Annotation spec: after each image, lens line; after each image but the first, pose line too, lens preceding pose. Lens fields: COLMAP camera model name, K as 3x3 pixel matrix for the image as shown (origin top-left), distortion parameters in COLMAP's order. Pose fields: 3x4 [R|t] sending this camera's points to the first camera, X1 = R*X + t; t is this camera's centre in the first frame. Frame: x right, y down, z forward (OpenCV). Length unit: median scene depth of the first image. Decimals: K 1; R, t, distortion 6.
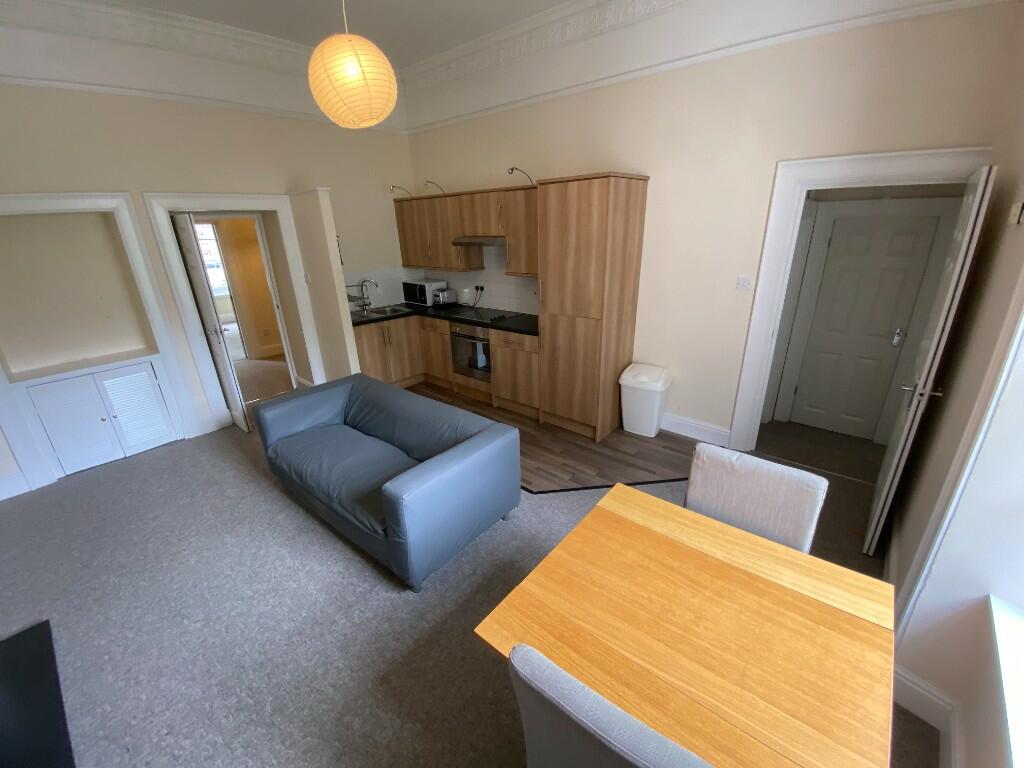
lens RADIAL K [[411.2, 0, 518.3], [0, 411.2, 388.9], [0, 0, 1]] dist [0.001209, -0.014817]
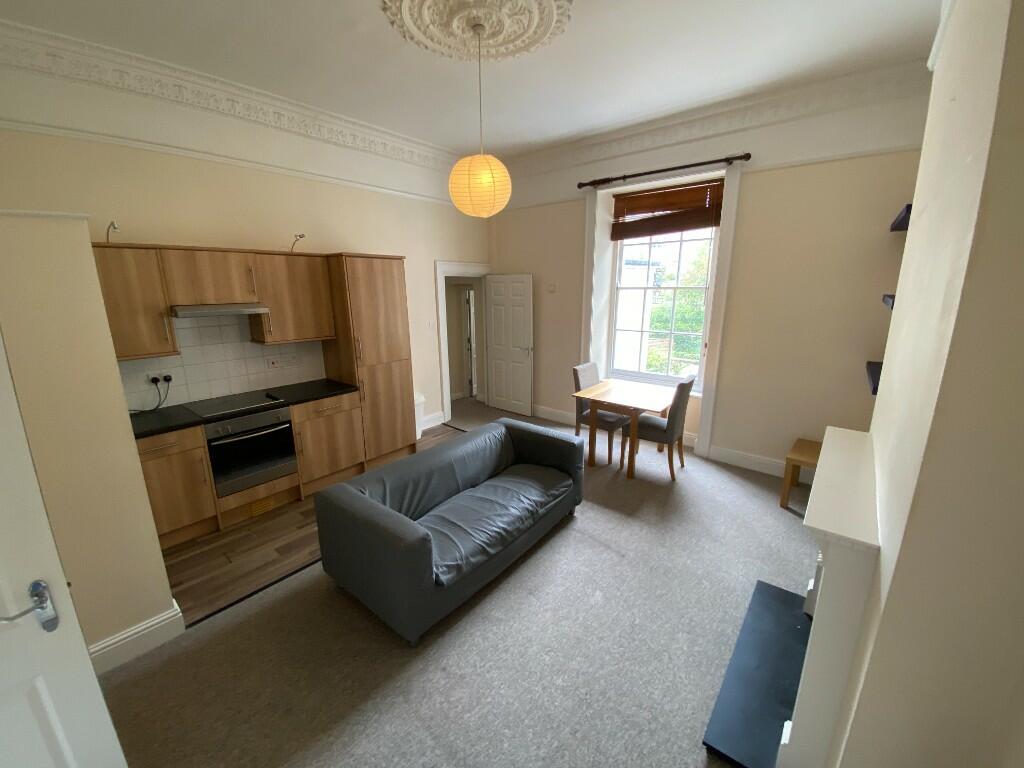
lens RADIAL K [[411.2, 0, 518.3], [0, 411.2, 388.9], [0, 0, 1]] dist [0.001209, -0.014817]
pose [[-0.043054, -0.211145, 0.976506, -1.054143], [0.369465, 0.904757, 0.211921, -0.216197], [-0.928247, 0.369908, 0.039057, 0.609214]]
